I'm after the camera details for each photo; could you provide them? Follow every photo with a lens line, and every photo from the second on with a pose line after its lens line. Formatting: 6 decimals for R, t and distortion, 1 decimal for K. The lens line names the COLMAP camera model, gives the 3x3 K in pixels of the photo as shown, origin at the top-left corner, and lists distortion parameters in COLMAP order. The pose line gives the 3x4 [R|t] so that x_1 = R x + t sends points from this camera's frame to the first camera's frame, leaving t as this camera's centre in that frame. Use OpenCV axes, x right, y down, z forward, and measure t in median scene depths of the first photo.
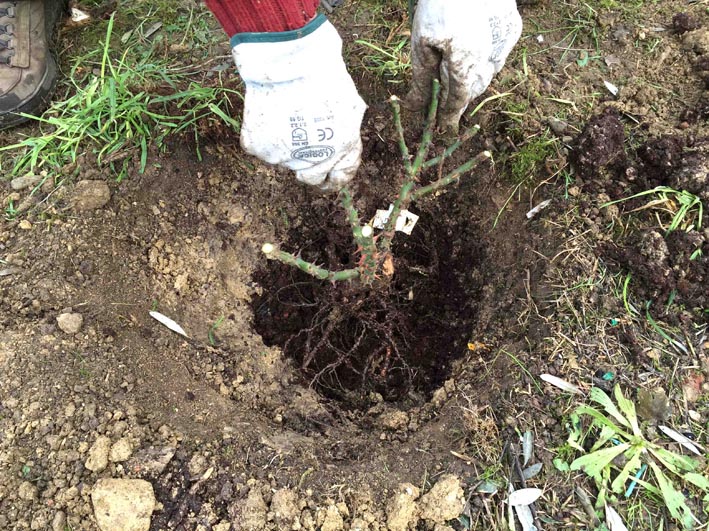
lens RADIAL K [[613.7, 0, 351.3], [0, 613.7, 265.9], [0, 0, 1]] dist [0.100305, -0.151235]
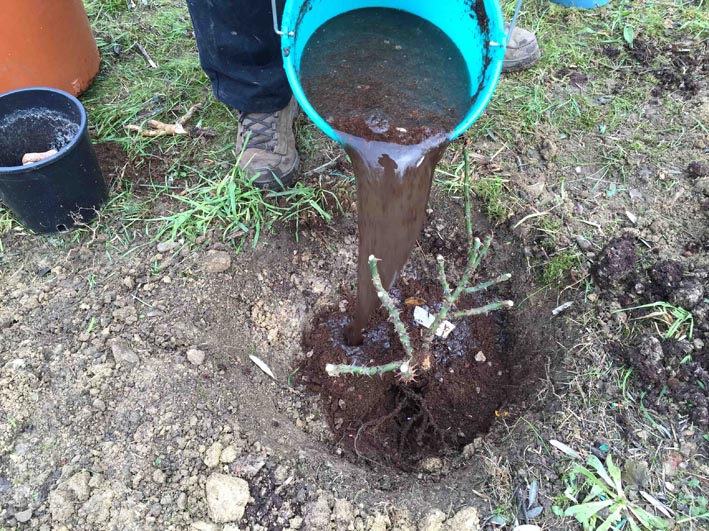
lens RADIAL K [[621.5, 0, 352.1], [0, 621.5, 266.0], [0, 0, 1]] dist [0.097891, -0.141659]
pose [[0.991570, 0.100467, -0.081830, -0.025410], [-0.108578, 0.988885, -0.101576, -0.001941], [0.070715, 0.109605, 0.991457, -0.332114]]
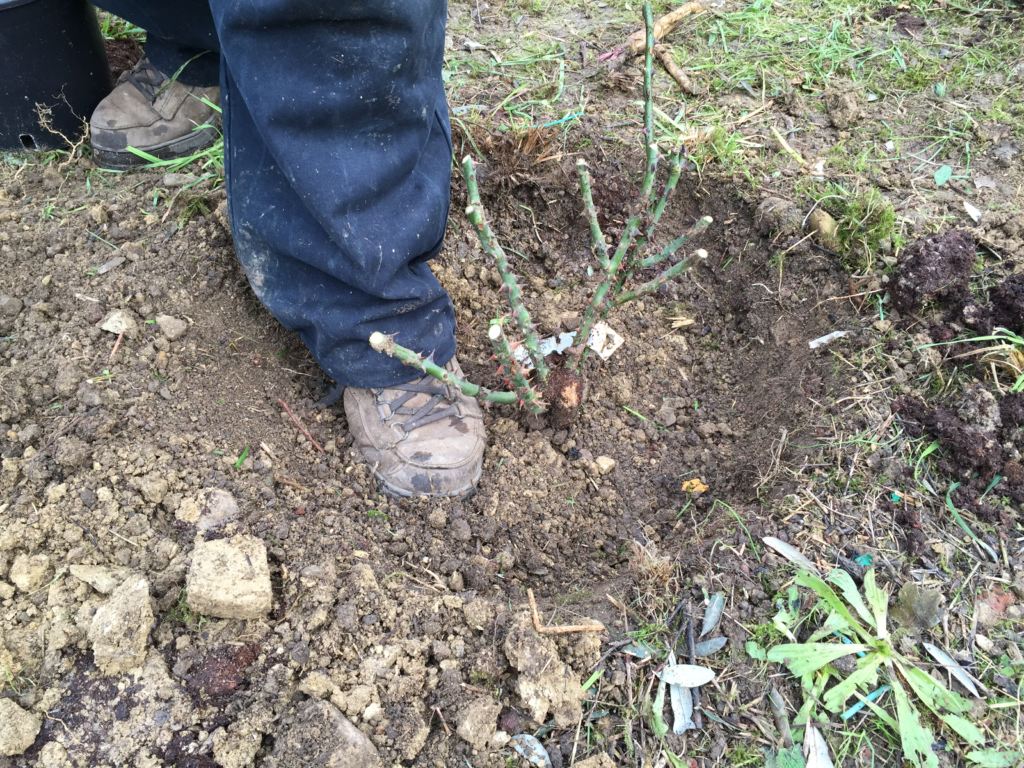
lens RADIAL K [[892.3, 0, 512.0], [0, 892.3, 384.0], [0, 0, 1]] dist [0.102769, -0.150896]
pose [[0.961754, 0.216237, -0.168138, 0.162683], [-0.242140, 0.958130, -0.152825, 0.224170], [0.128052, 0.187693, 0.973845, -0.031409]]
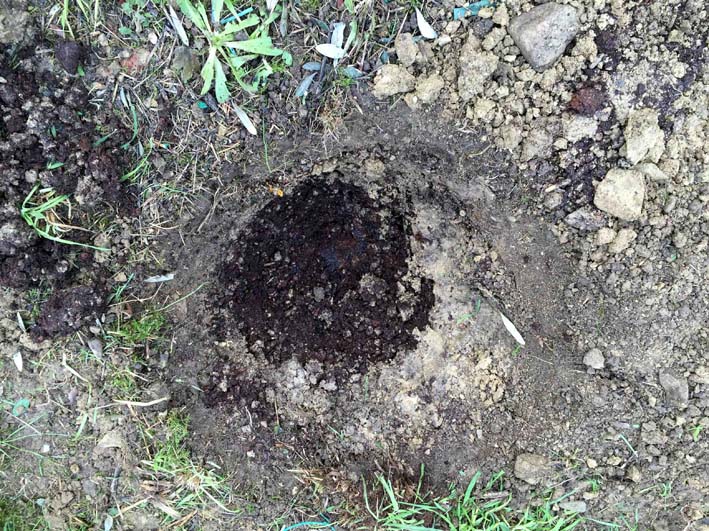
lens RADIAL K [[611.6, 0, 354.5], [0, 611.6, 265.5], [0, 0, 1]] dist [0.094268, -0.134751]
pose [[-0.889590, -0.443118, -0.110799, 0.158301], [0.406925, -0.879040, 0.248398, -0.225874], [-0.207466, 0.175886, 0.962300, -0.063359]]
